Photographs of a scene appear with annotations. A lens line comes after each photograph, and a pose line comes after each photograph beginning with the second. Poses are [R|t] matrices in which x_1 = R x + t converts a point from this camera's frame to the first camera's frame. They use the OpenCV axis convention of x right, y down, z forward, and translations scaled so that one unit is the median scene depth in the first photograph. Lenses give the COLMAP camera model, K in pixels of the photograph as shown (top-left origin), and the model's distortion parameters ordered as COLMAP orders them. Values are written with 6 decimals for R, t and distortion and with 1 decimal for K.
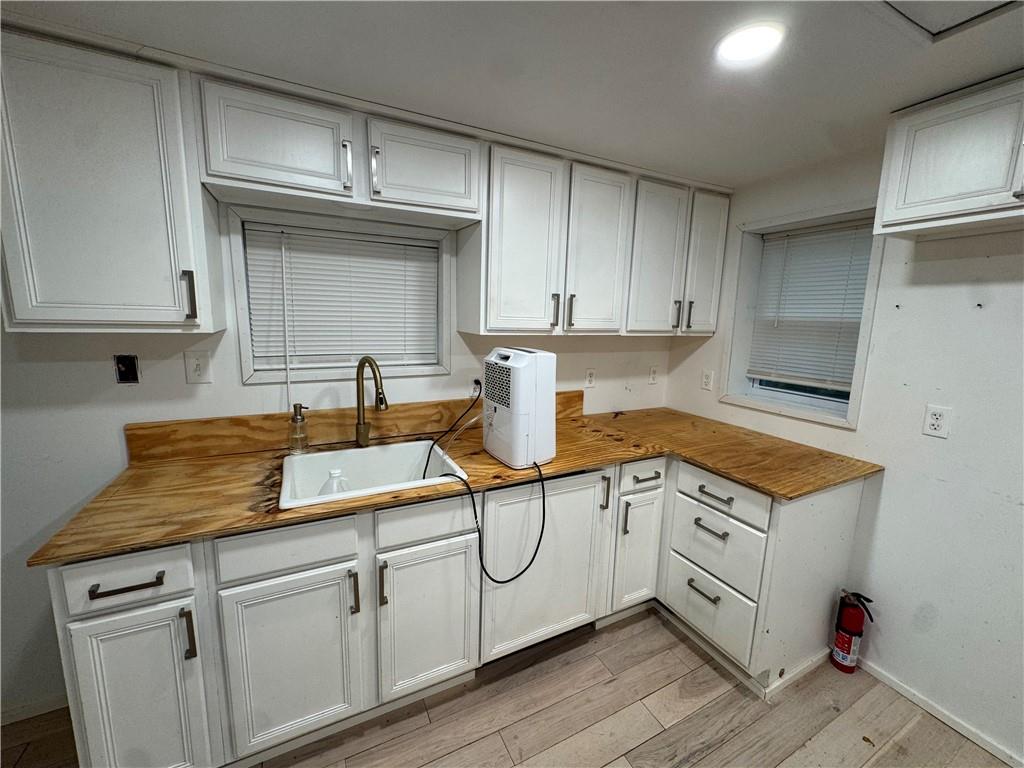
lens RADIAL K [[414.9, 0, 512.0], [0, 414.9, 384.0], [0, 0, 1]] dist [-0.000402, -0.000099]
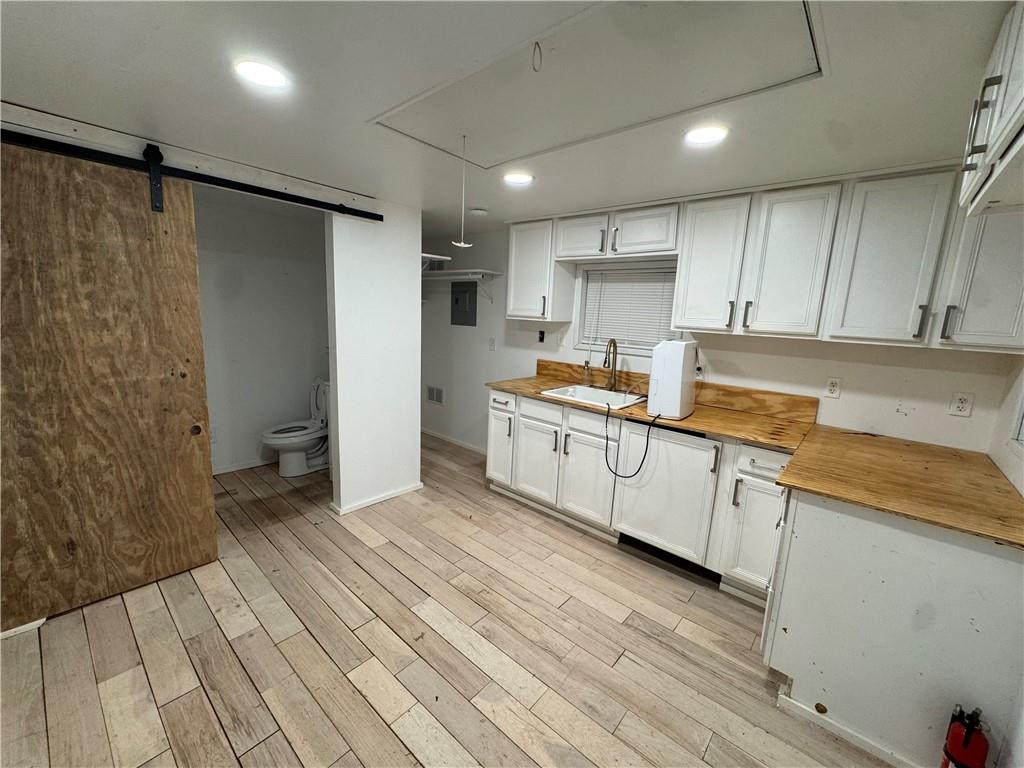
lens RADIAL K [[414.9, 0, 512.0], [0, 414.9, 384.0], [0, 0, 1]] dist [-0.000402, -0.000099]
pose [[0.369375, 0.153744, -0.916474, 1.226507], [-0.190327, 0.977829, 0.087327, 0.054324], [0.909581, 0.142173, 0.390447, -0.078439]]
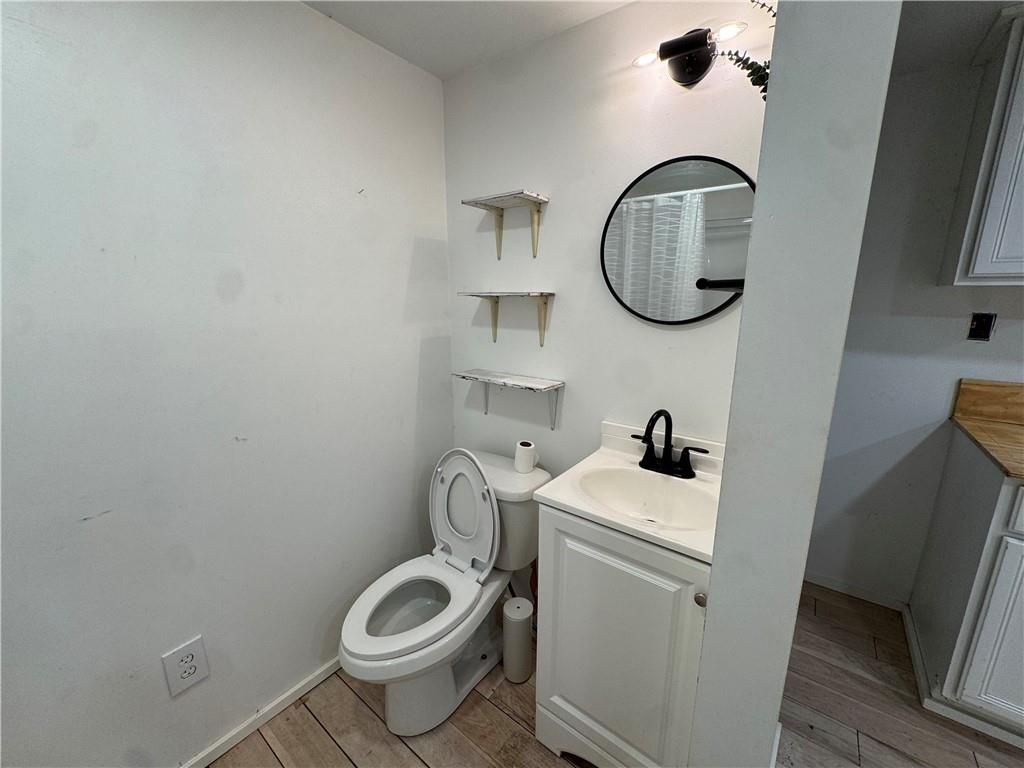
lens RADIAL K [[414.9, 0, 512.0], [0, 414.9, 384.0], [0, 0, 1]] dist [-0.000402, -0.000099]
pose [[0.431885, 0.176438, -0.884503, -0.454327], [-0.141933, 0.981756, 0.126534, 0.133380], [0.890691, 0.070892, 0.449048, -0.491725]]
